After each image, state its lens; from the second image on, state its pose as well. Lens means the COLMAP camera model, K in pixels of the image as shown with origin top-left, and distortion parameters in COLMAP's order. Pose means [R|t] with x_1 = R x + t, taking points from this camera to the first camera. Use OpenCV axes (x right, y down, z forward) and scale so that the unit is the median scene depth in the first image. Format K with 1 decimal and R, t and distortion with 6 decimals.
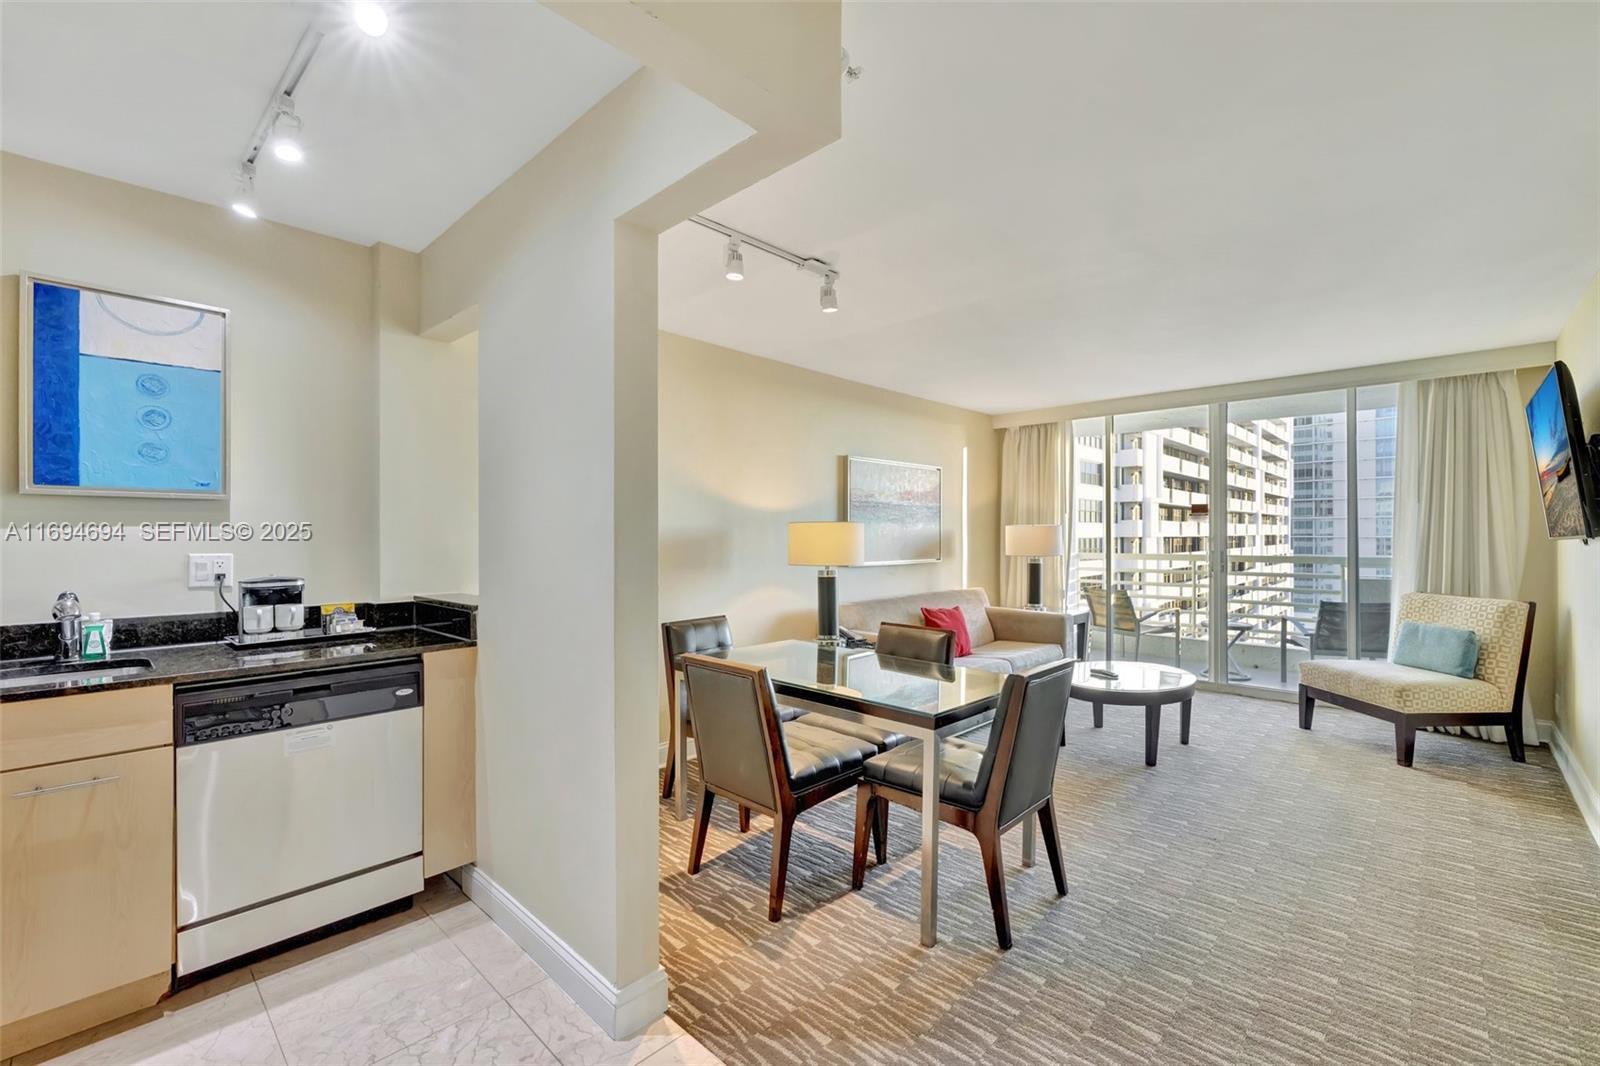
lens RADIAL K [[682.3, 0, 800.0], [0, 682.3, 533.0], [0, 0, 1]] dist [0.004848, -0.000159]
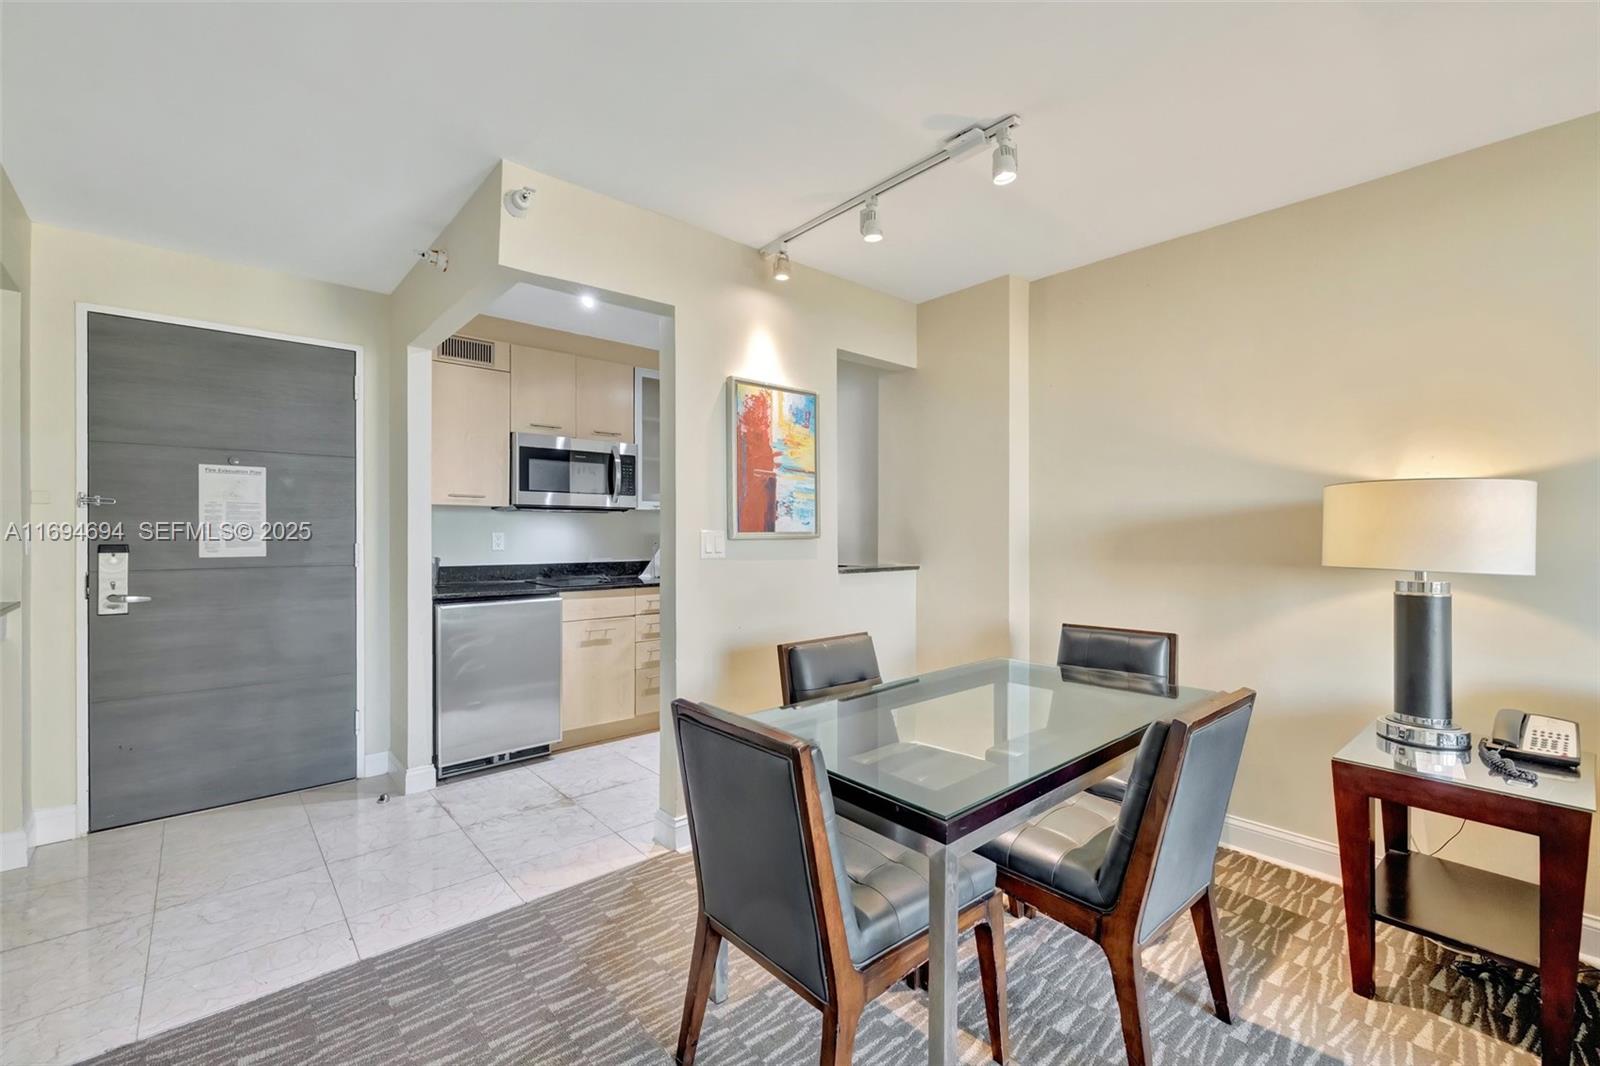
lens RADIAL K [[671.8, 0, 795.9], [0, 671.8, 518.7], [0, 0, 1]] dist [0.002158, 0.000417]
pose [[-0.087211, 0.000597, -0.996190, 0.393094], [0.018829, 0.999822, -0.001050, 0.003634], [0.996012, -0.018848, -0.087206, 0.458541]]
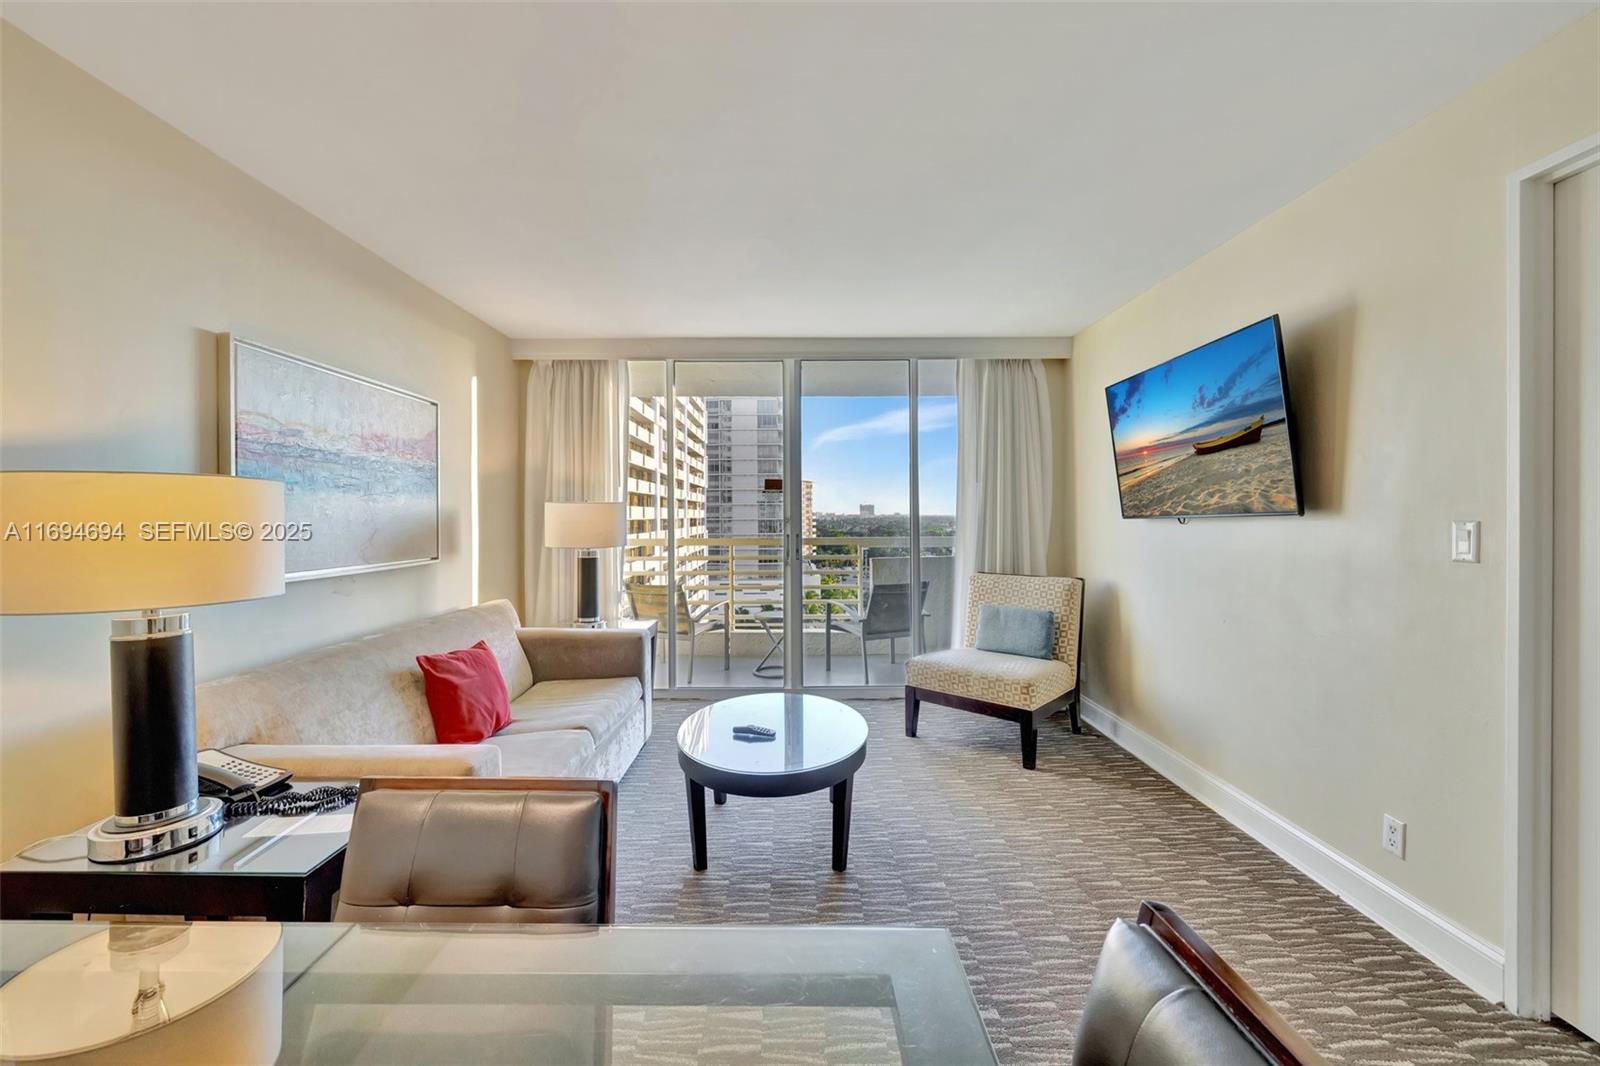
lens RADIAL K [[671.8, 0, 795.9], [0, 671.8, 518.7], [0, 0, 1]] dist [0.002158, 0.000417]
pose [[0.721095, -0.003840, 0.692825, 0.029432], [0.001880, 0.999992, 0.003586, 0.003363], [-0.692834, -0.001283, 0.721096, 0.393927]]
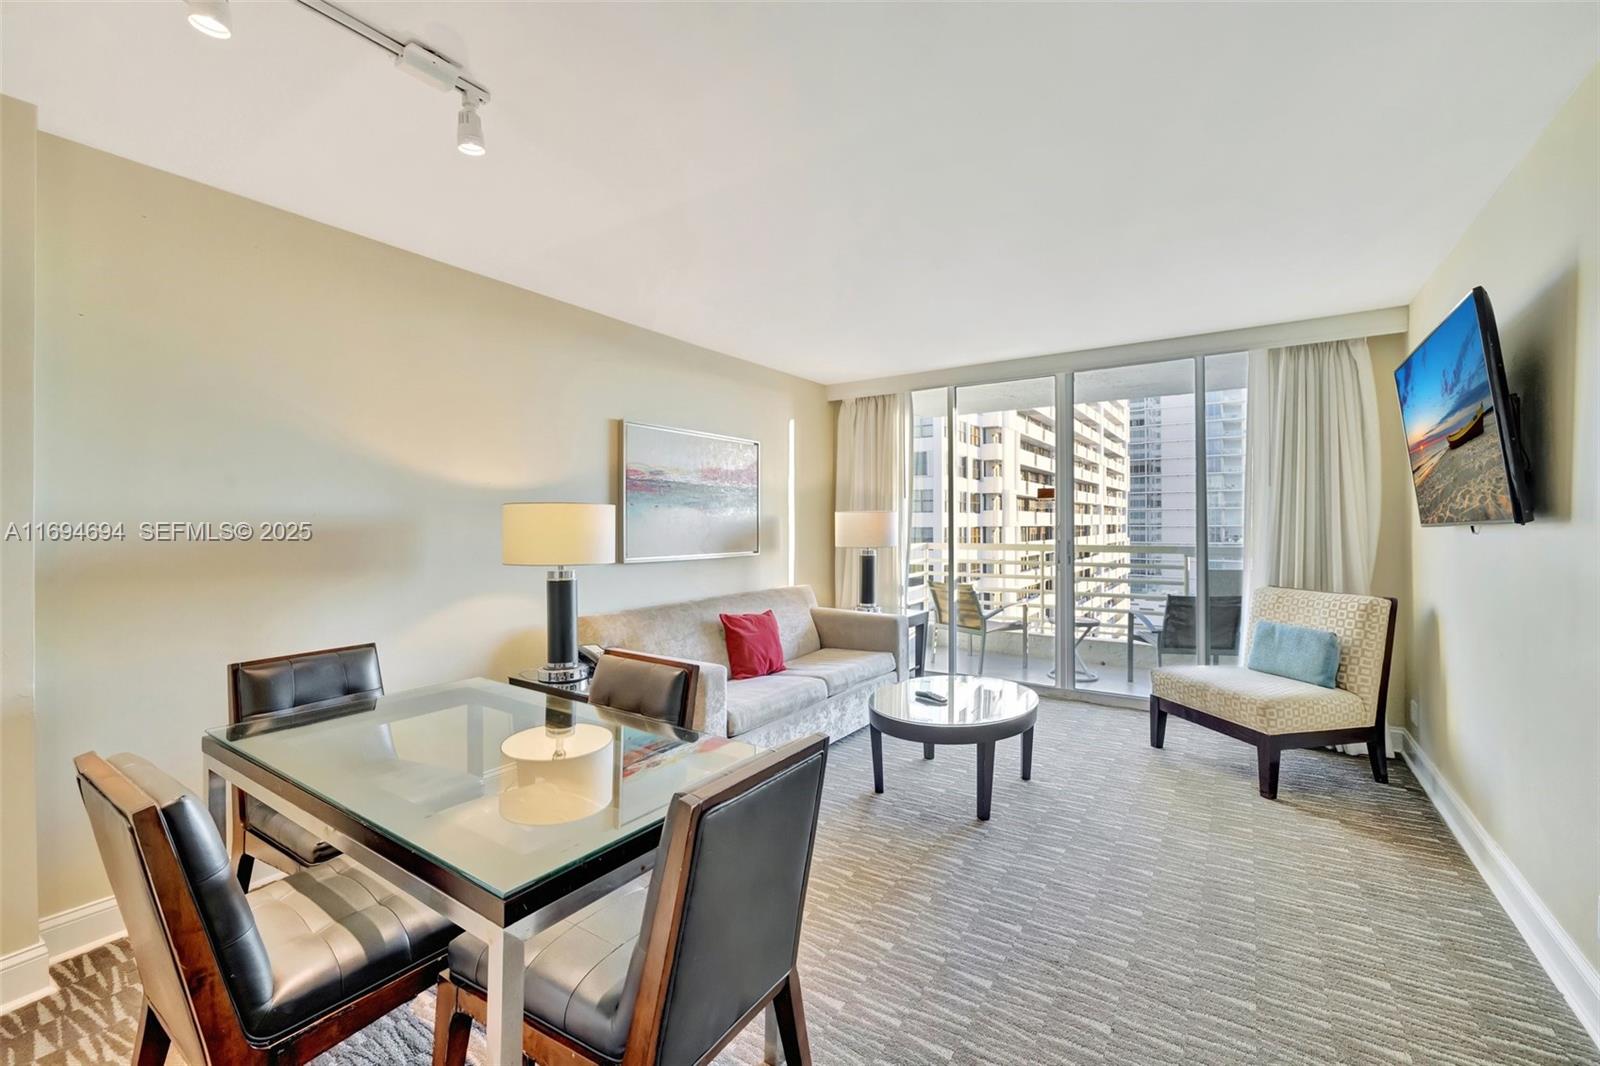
lens RADIAL K [[671.8, 0, 795.9], [0, 671.8, 518.7], [0, 0, 1]] dist [0.002158, 0.000417]
pose [[0.986494, 0.000578, 0.163797, 0.124075], [0.000460, 0.999980, -0.006299, 0.003256], [-0.163797, 0.006290, 0.986474, 0.195298]]
